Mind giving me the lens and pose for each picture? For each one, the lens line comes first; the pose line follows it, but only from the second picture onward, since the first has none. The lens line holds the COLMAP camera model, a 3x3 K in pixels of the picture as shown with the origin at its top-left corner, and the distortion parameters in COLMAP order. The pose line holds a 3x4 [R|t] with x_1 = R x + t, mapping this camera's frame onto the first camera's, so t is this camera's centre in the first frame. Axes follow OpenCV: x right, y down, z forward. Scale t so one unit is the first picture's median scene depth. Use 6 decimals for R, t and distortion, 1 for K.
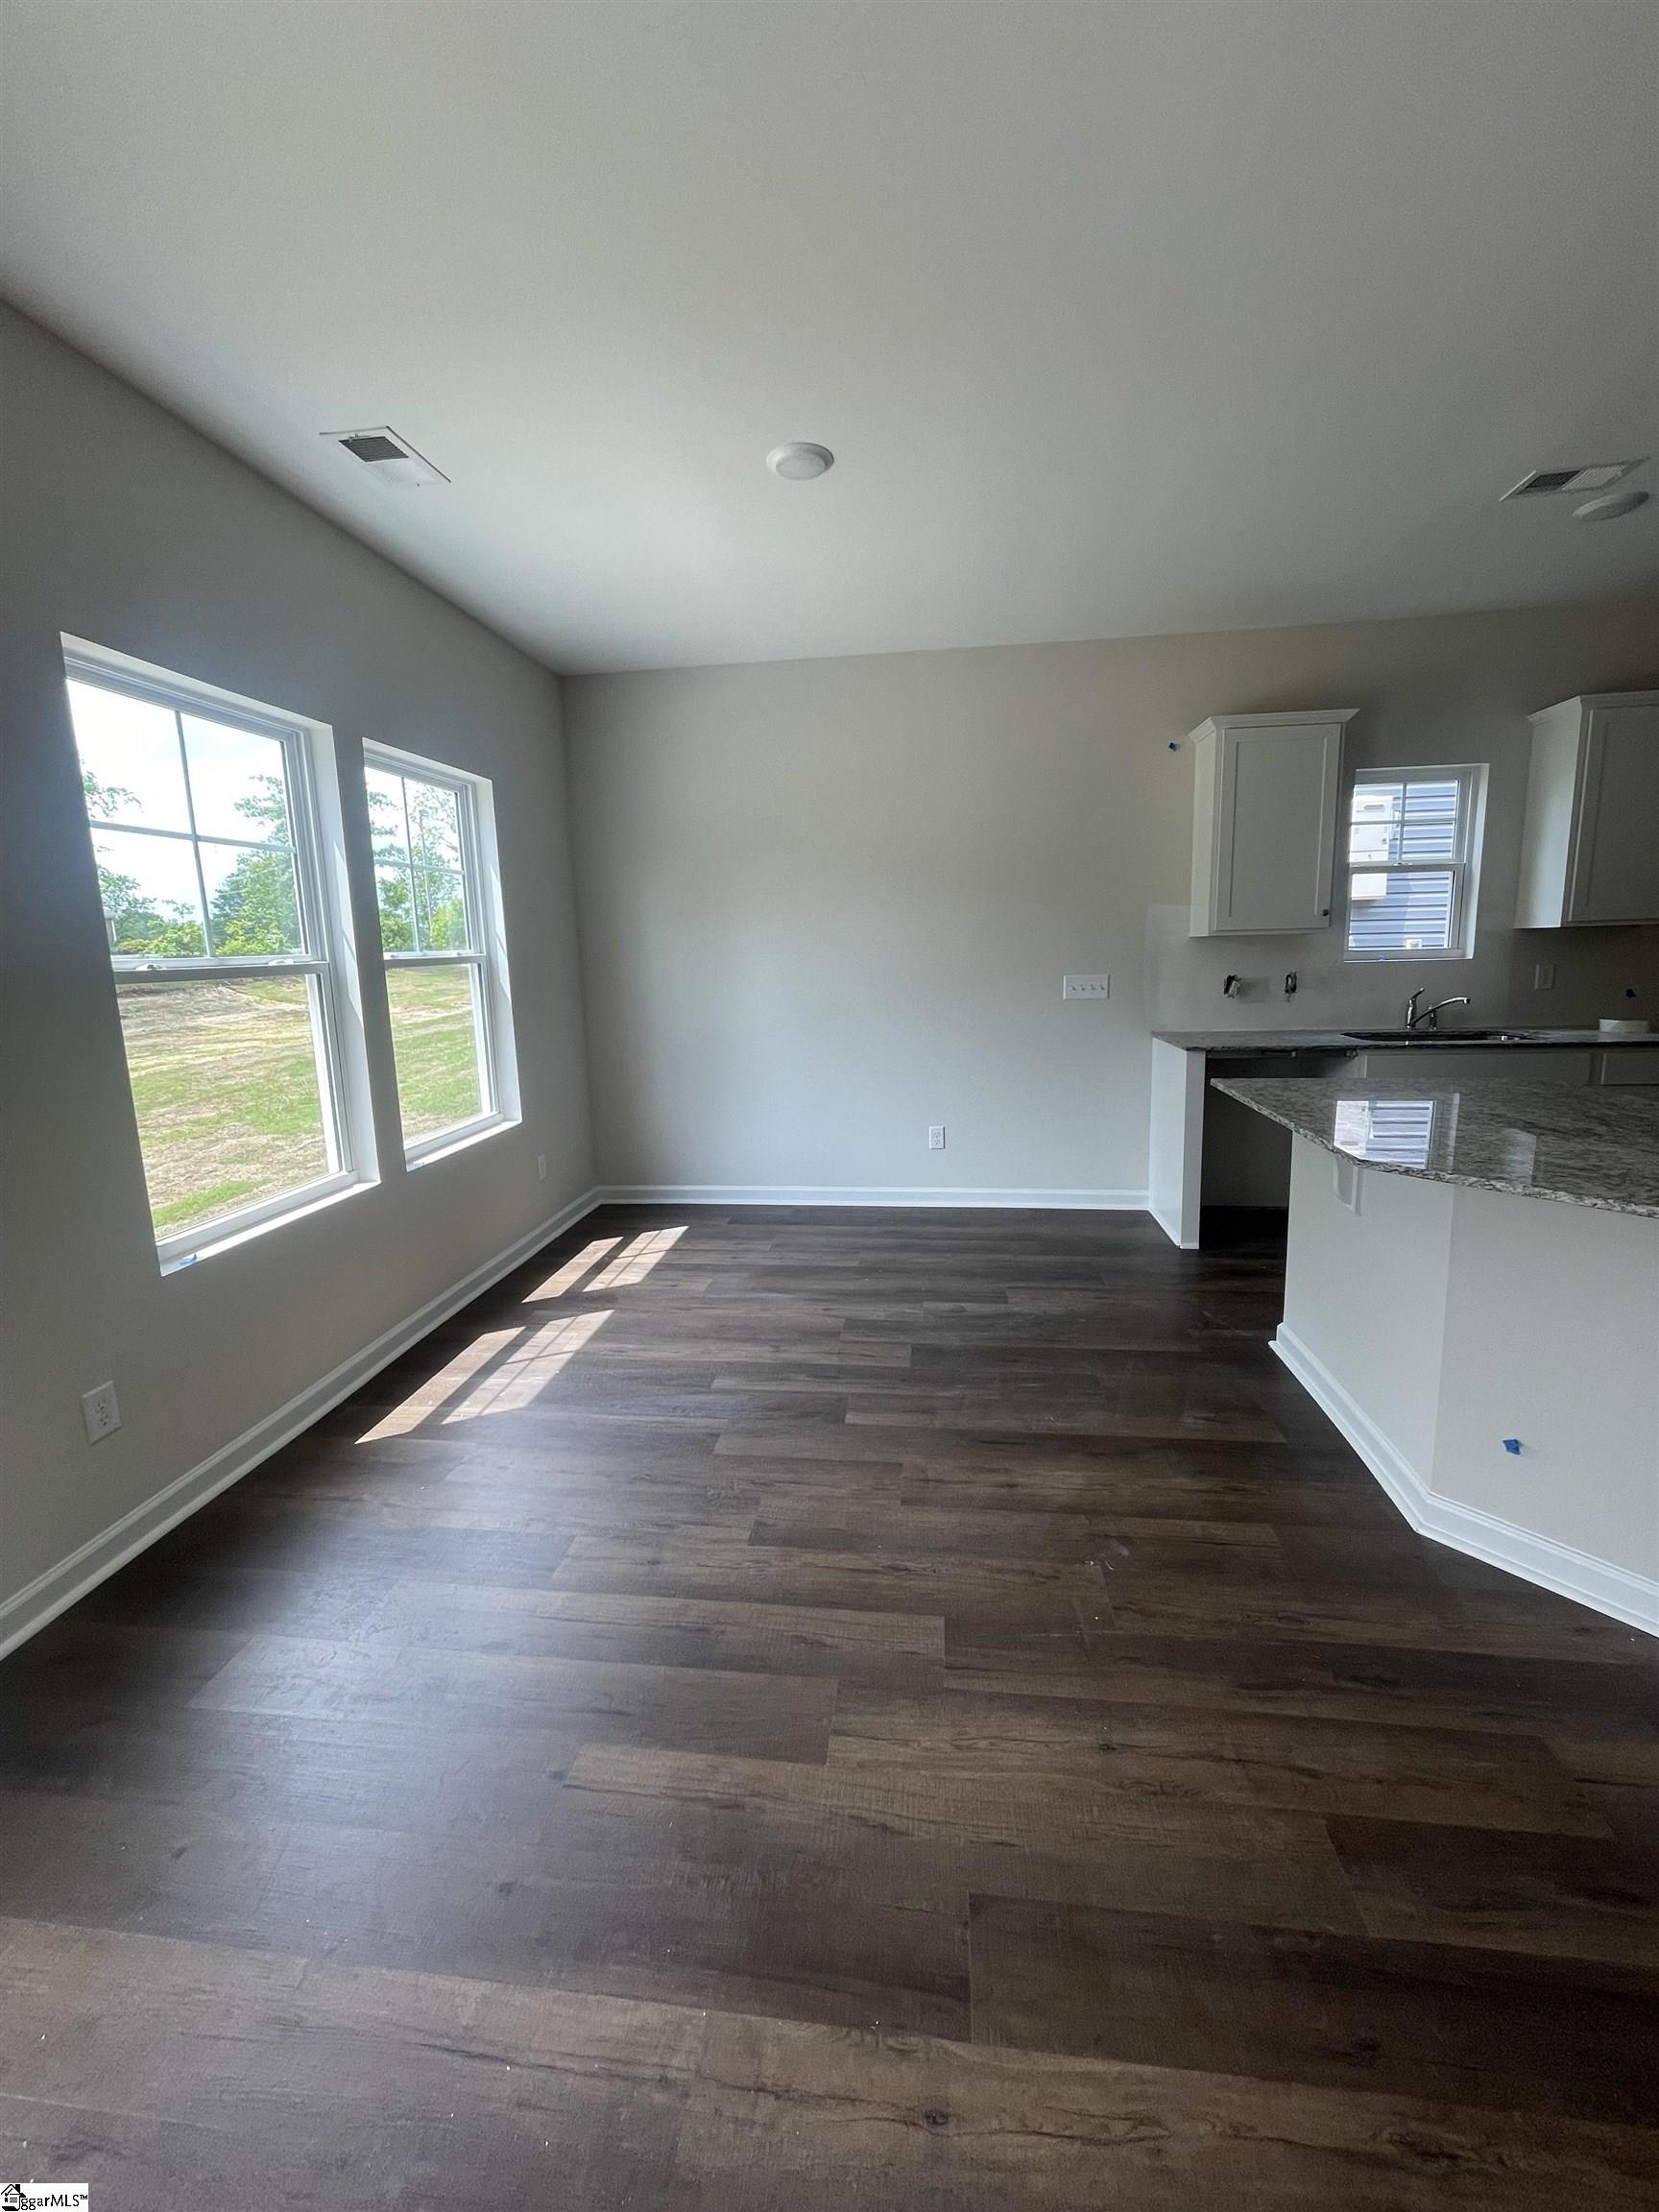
lens RADIAL K [[899.0, 0, 826.9], [0, 899.0, 1098.9], [0, 0, 1]] dist [0.001469, 0.000813]
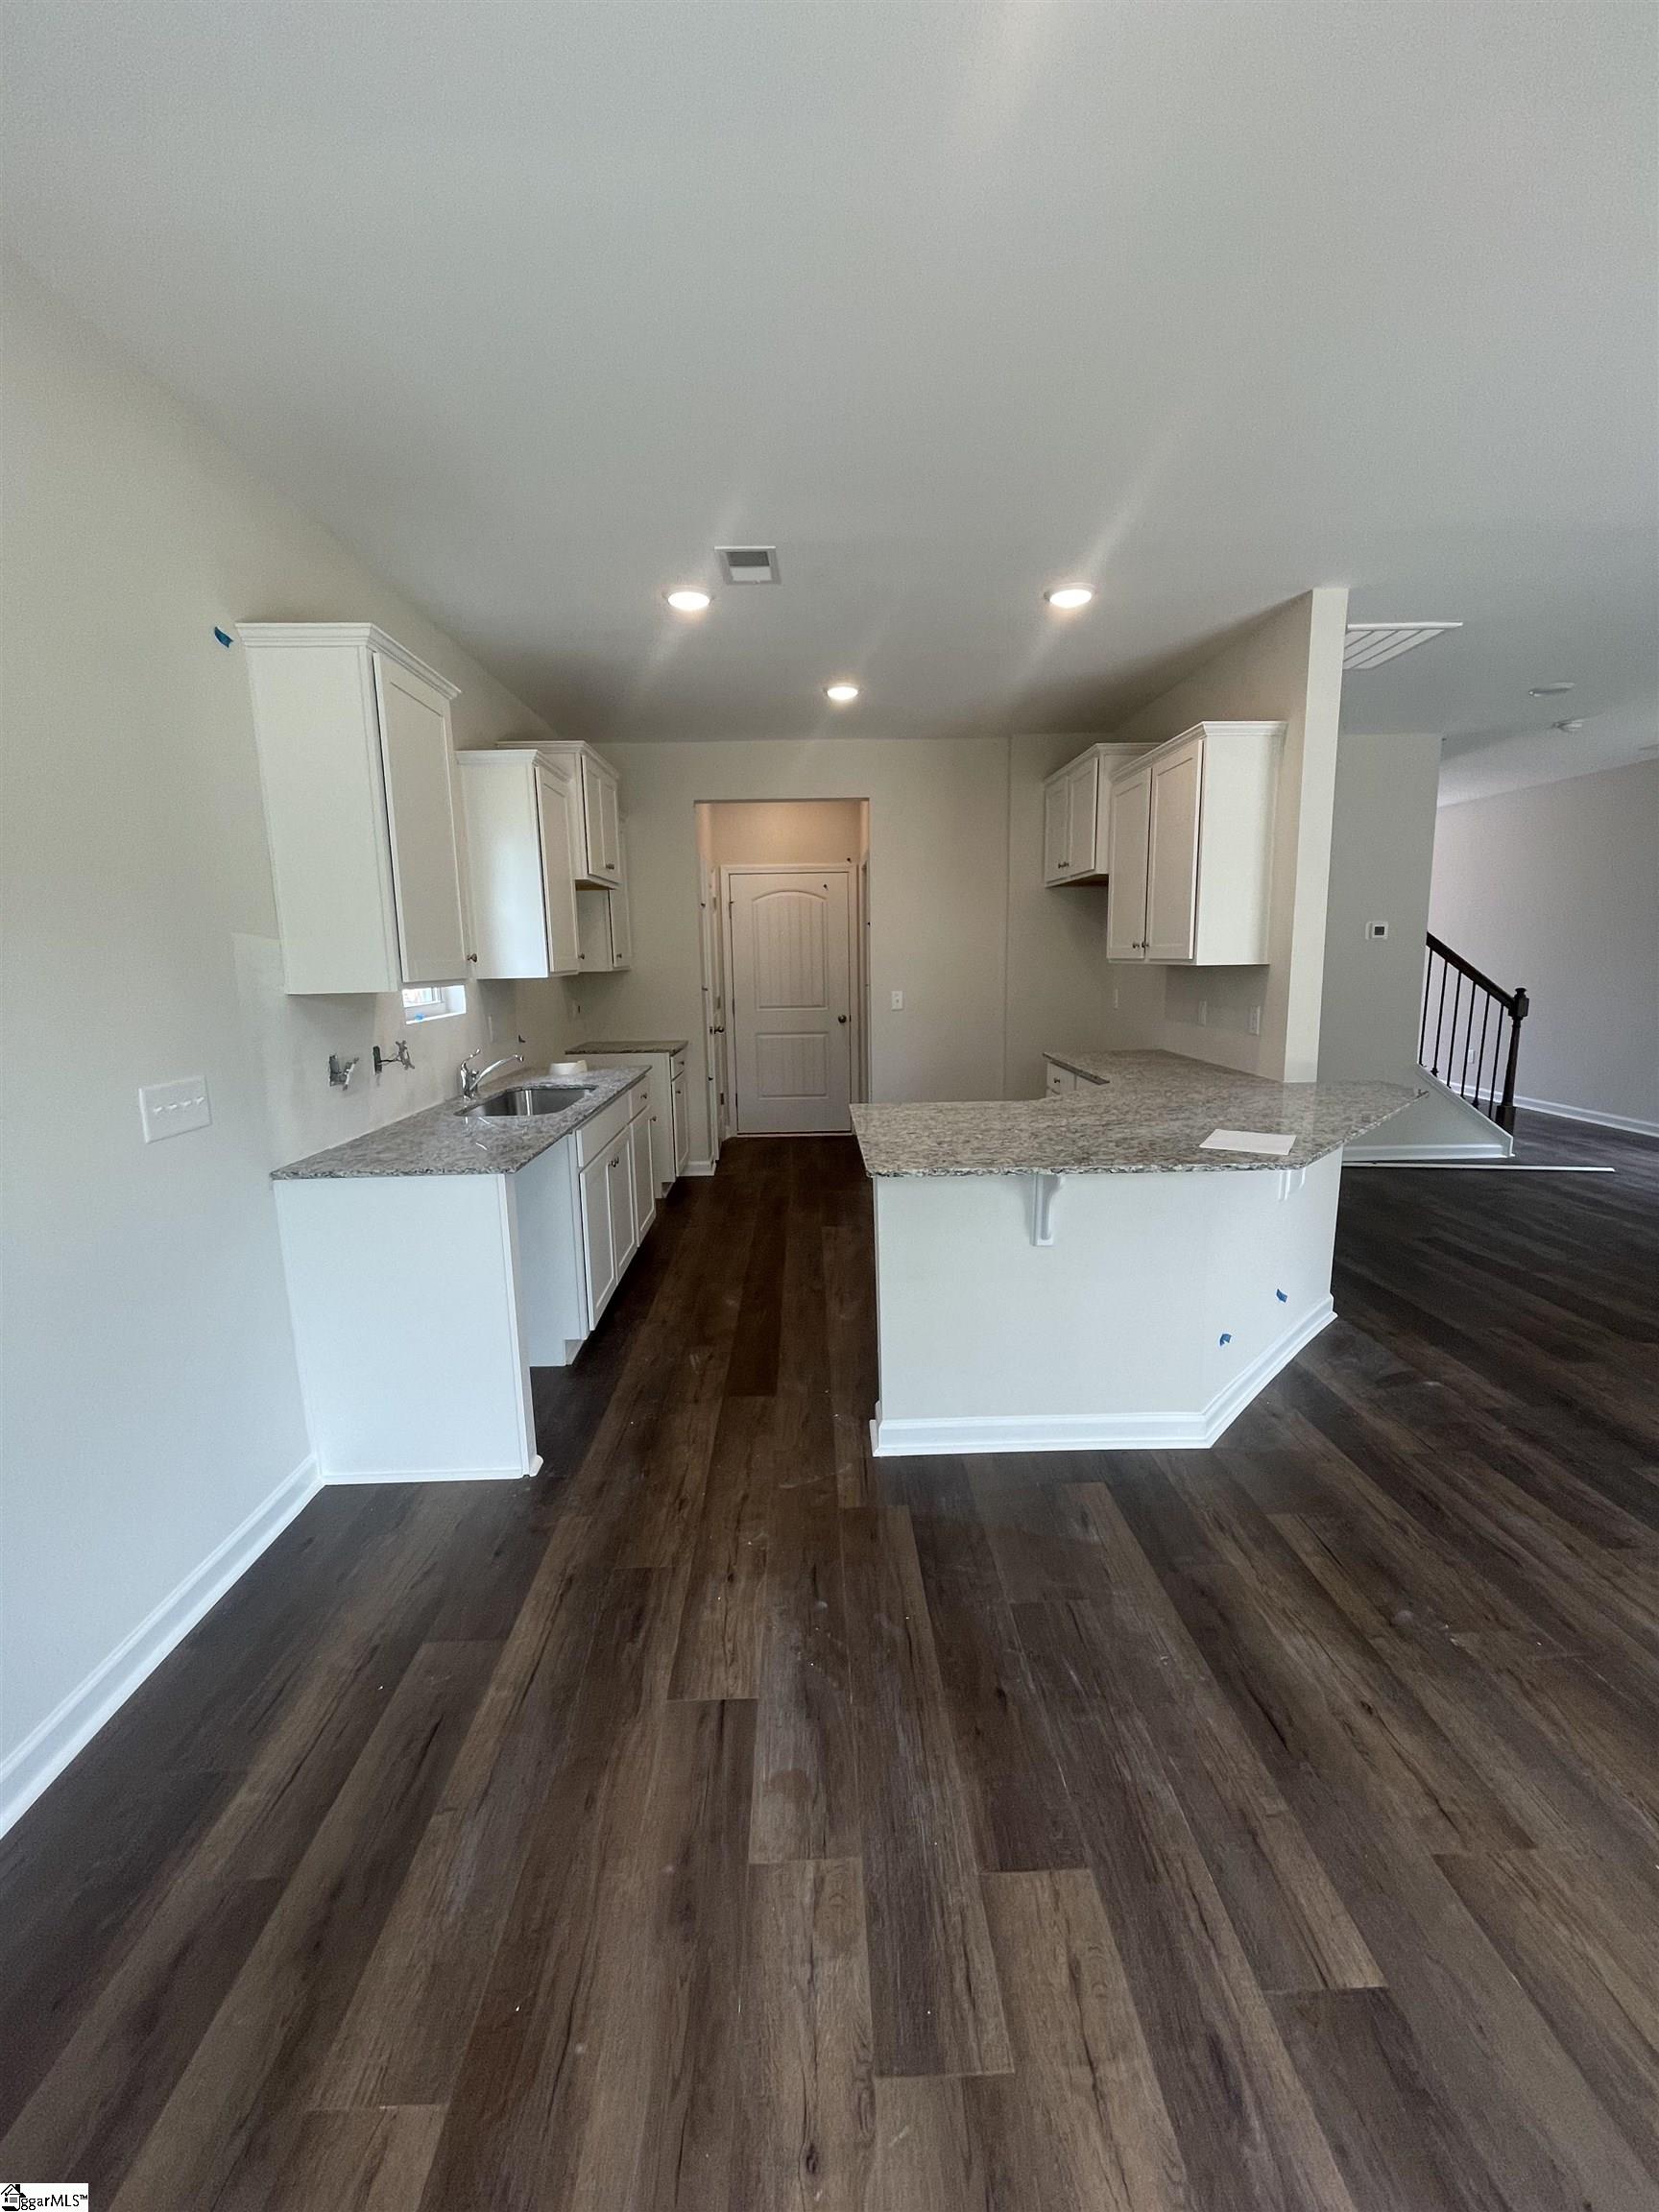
lens RADIAL K [[899.0, 0, 826.9], [0, 899.0, 1098.9], [0, 0, 1]] dist [0.001469, 0.000813]
pose [[-0.163785, -0.126538, 0.978347, -0.410877], [0.184315, 0.970350, 0.156360, -0.277145], [-0.969125, 0.205934, -0.135606, 1.500325]]
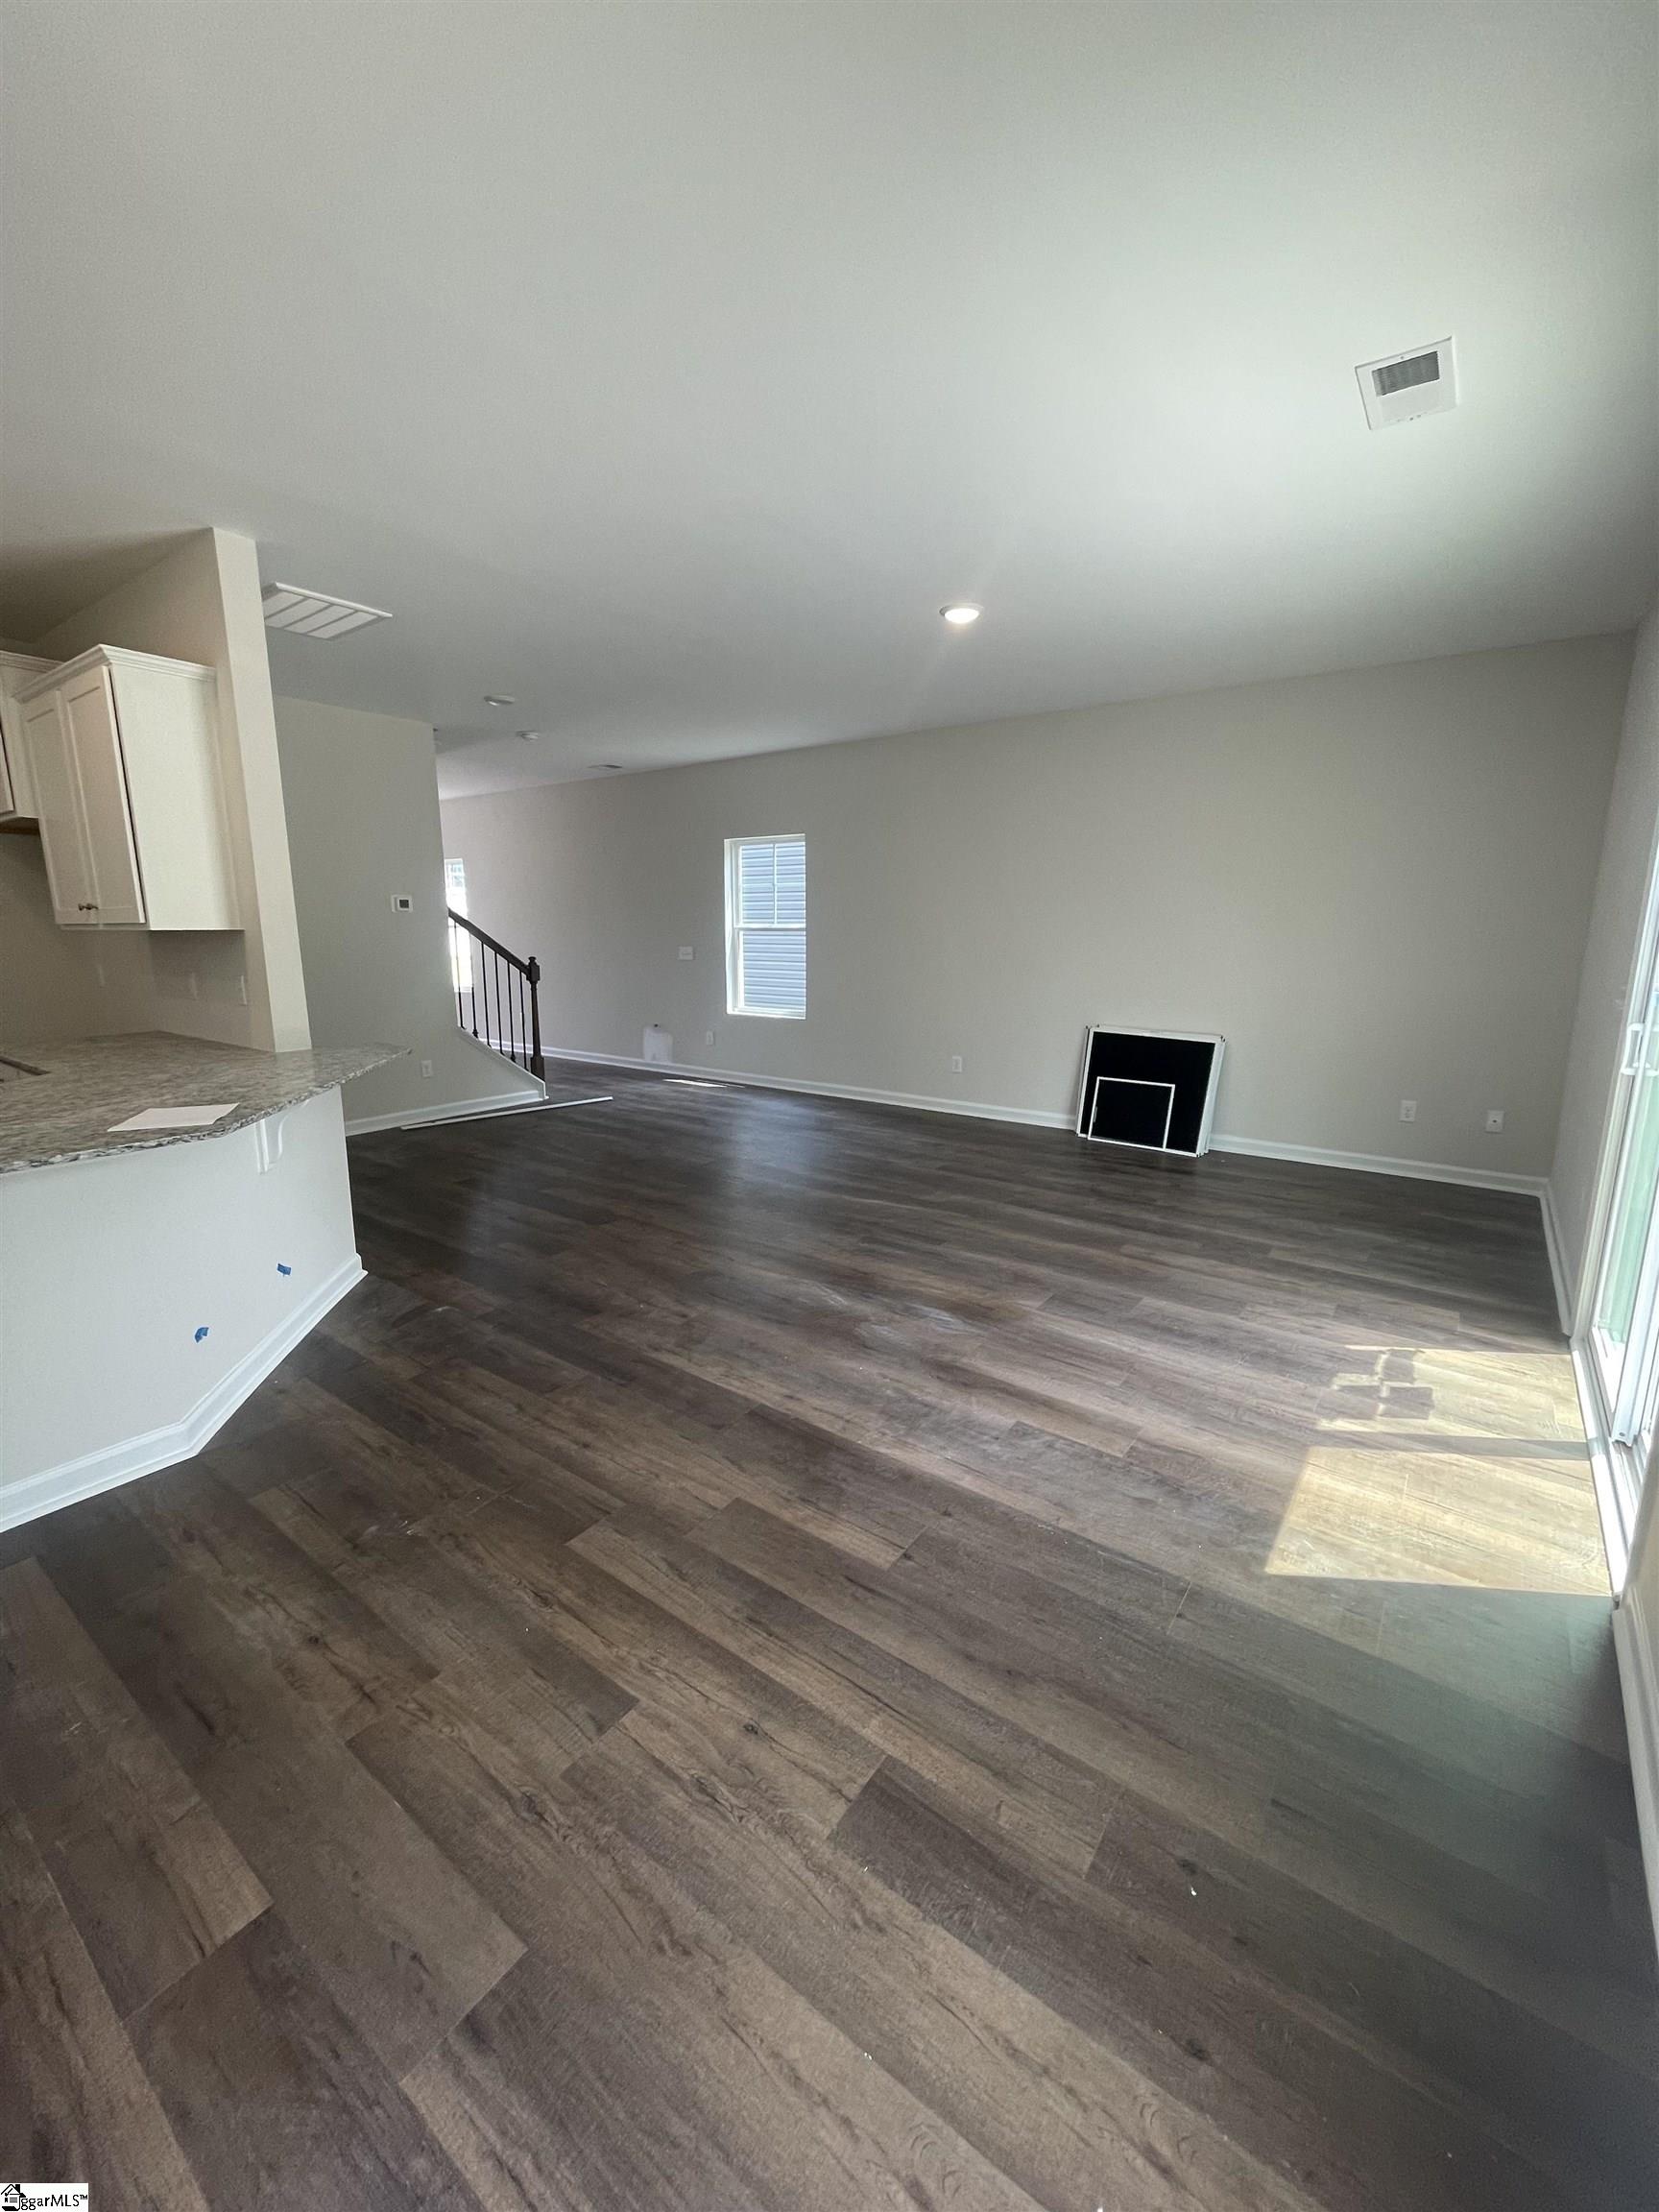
lens RADIAL K [[899.0, 0, 826.9], [0, 899.0, 1098.9], [0, 0, 1]] dist [0.001469, 0.000813]
pose [[-0.876185, -0.060970, 0.478104, -0.546755], [0.107520, 0.942243, 0.317203, -0.216519], [-0.469830, 0.329334, -0.819023, 1.331283]]
